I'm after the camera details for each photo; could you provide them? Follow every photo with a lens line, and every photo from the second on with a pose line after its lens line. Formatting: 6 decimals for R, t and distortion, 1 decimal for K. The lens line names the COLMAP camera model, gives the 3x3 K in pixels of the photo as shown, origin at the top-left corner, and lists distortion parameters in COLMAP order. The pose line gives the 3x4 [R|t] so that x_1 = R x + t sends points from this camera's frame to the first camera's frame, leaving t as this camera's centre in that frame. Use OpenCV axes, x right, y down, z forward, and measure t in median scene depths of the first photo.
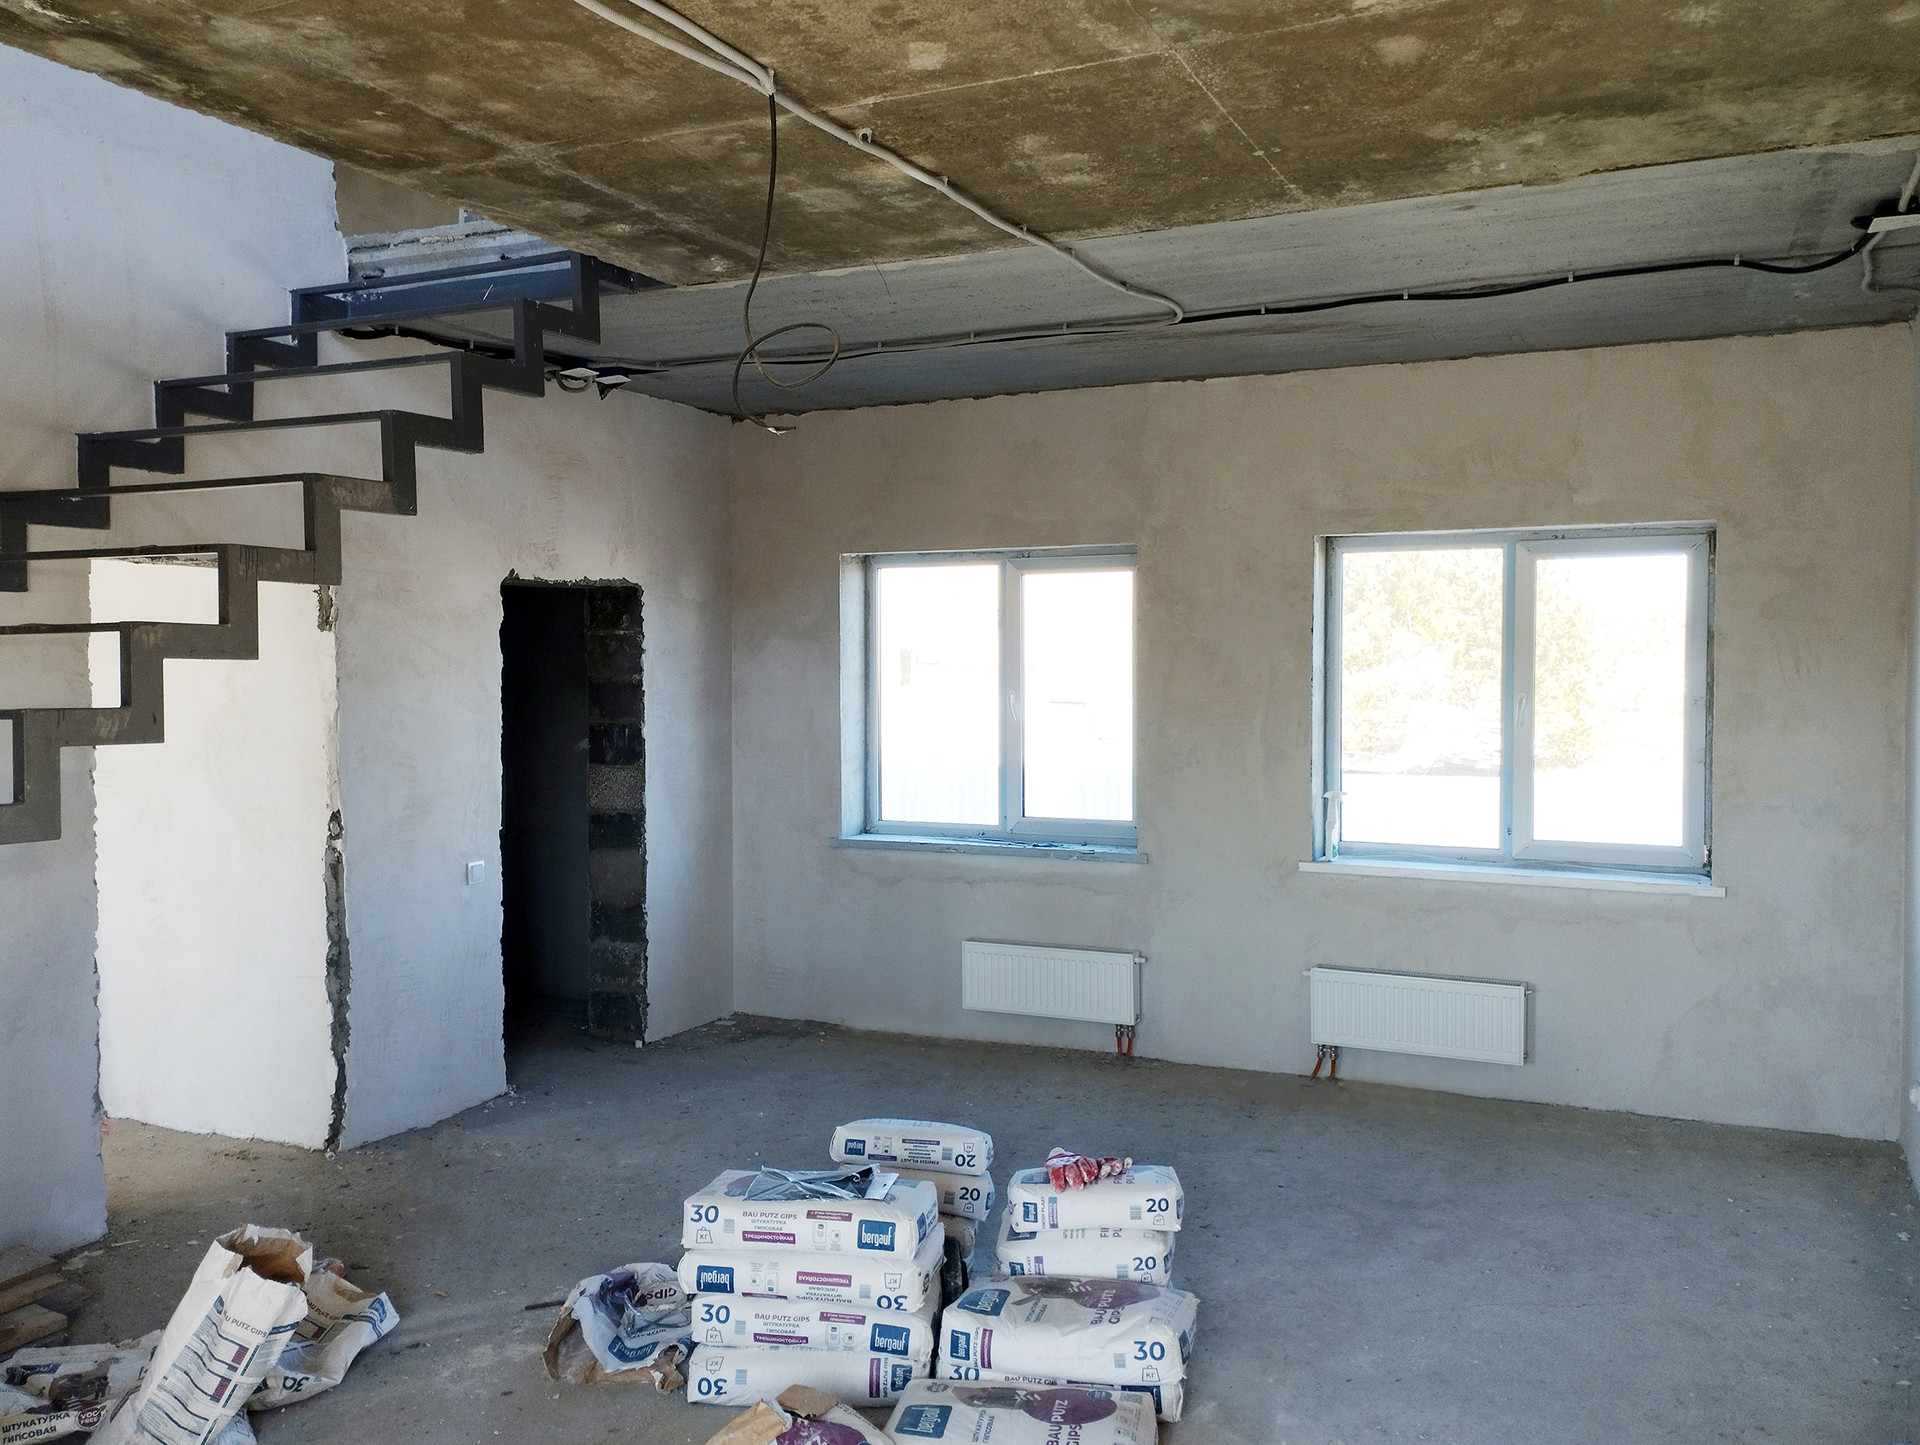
lens RADIAL K [[1589.2, 0, 971.0], [0, 1589.2, 714.4], [0, 0, 1]] dist [-0.001963, -0.010781]
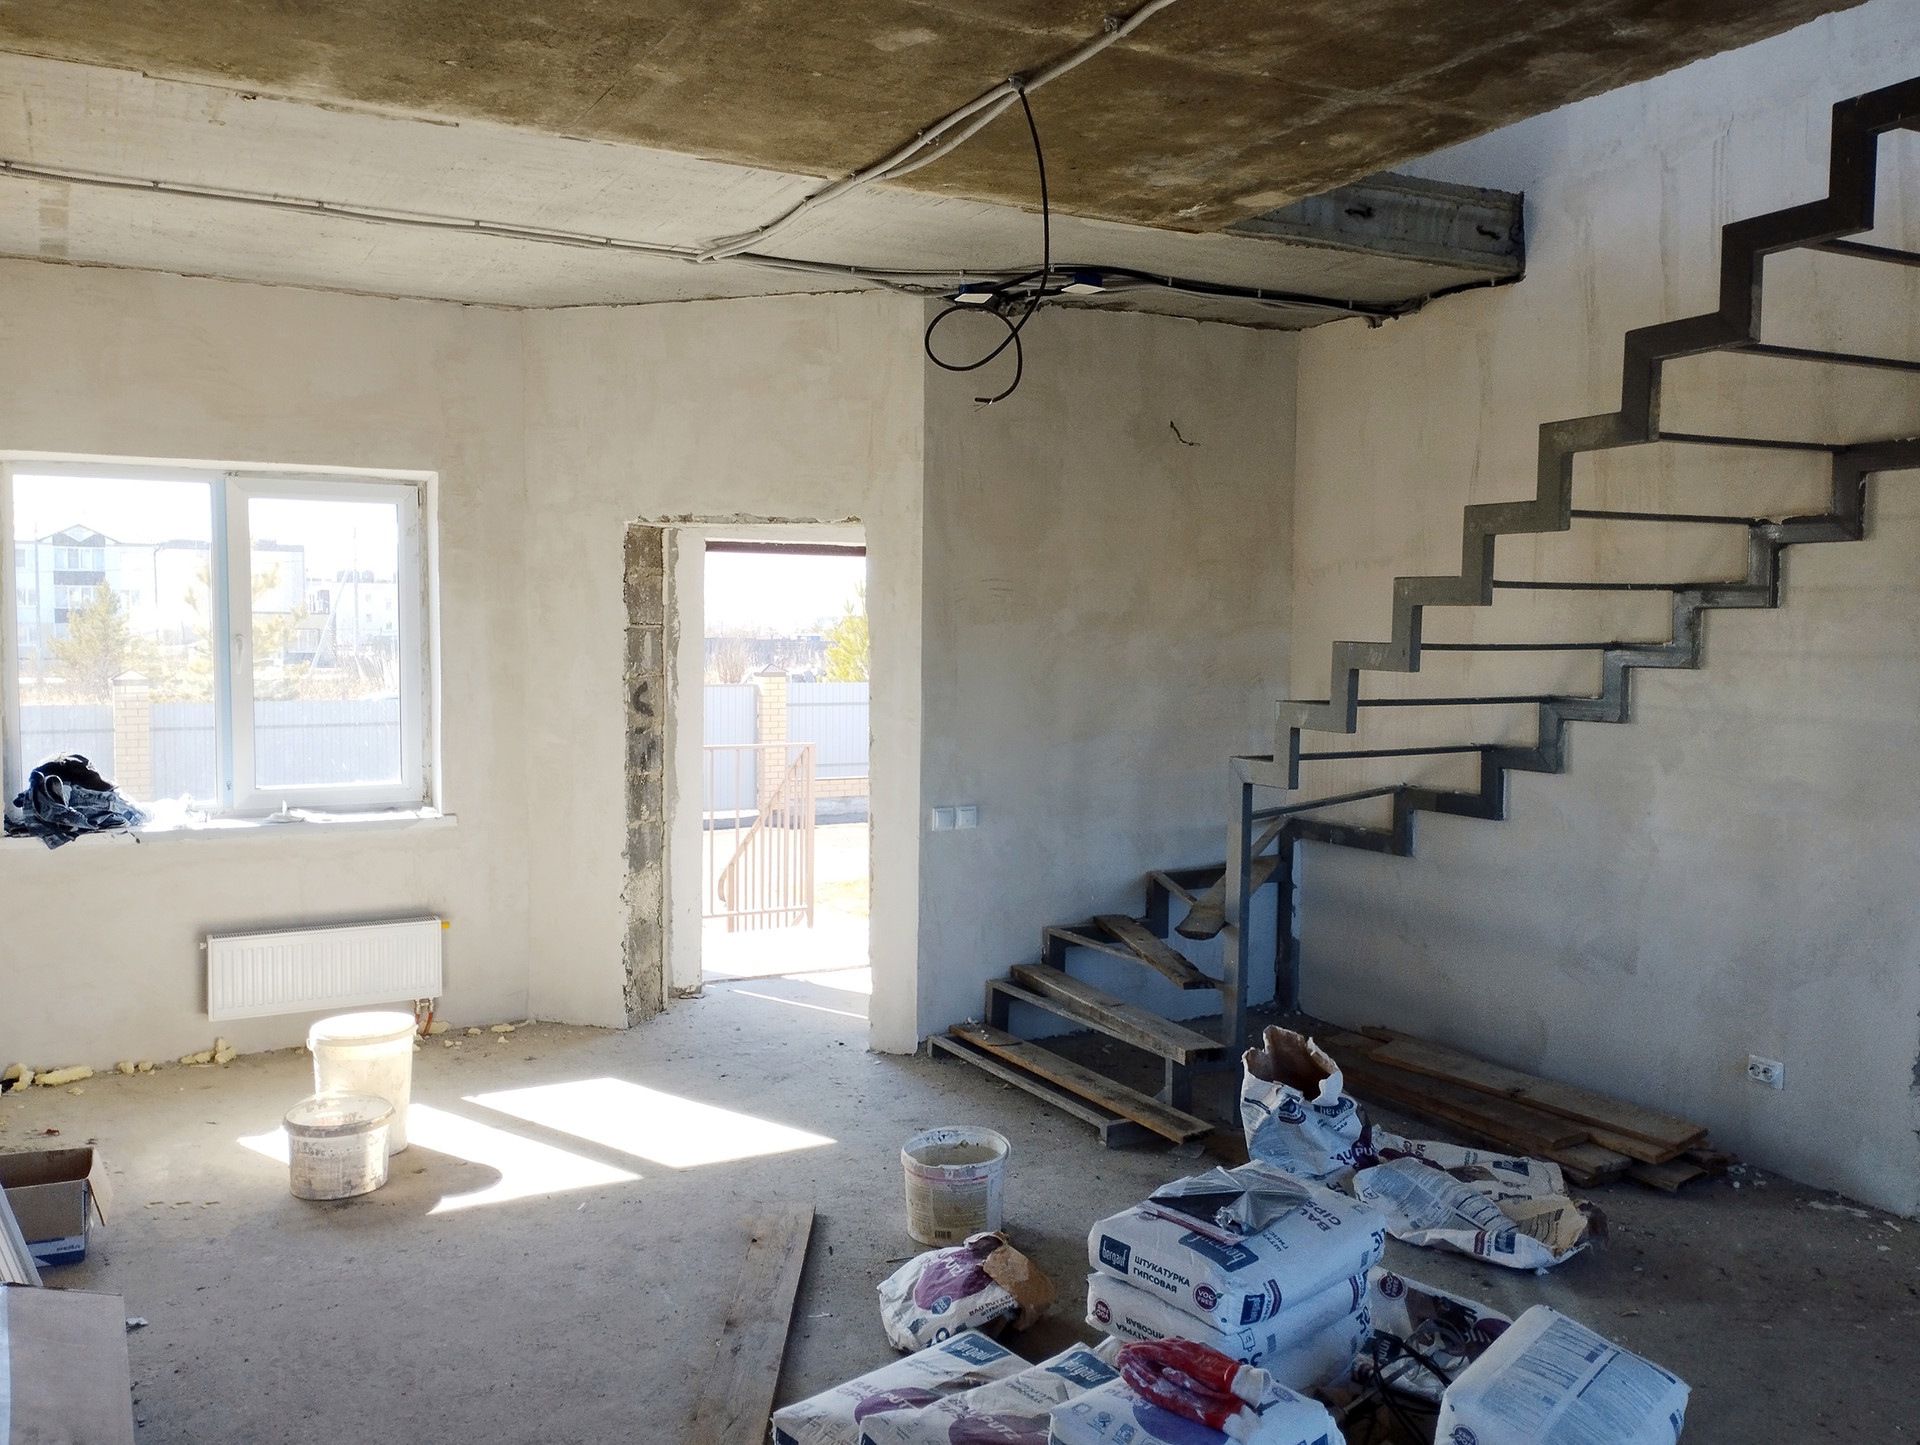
lens RADIAL K [[1589.2, 0, 970.8], [0, 1589.2, 731.2], [0, 0, 1]] dist [-0.001963, -0.010781]
pose [[-0.602991, 0.054419, -0.795890, 0.747809], [-0.026701, 0.995735, 0.088313, -0.040437], [0.797301, 0.074503, -0.598966, 1.552651]]
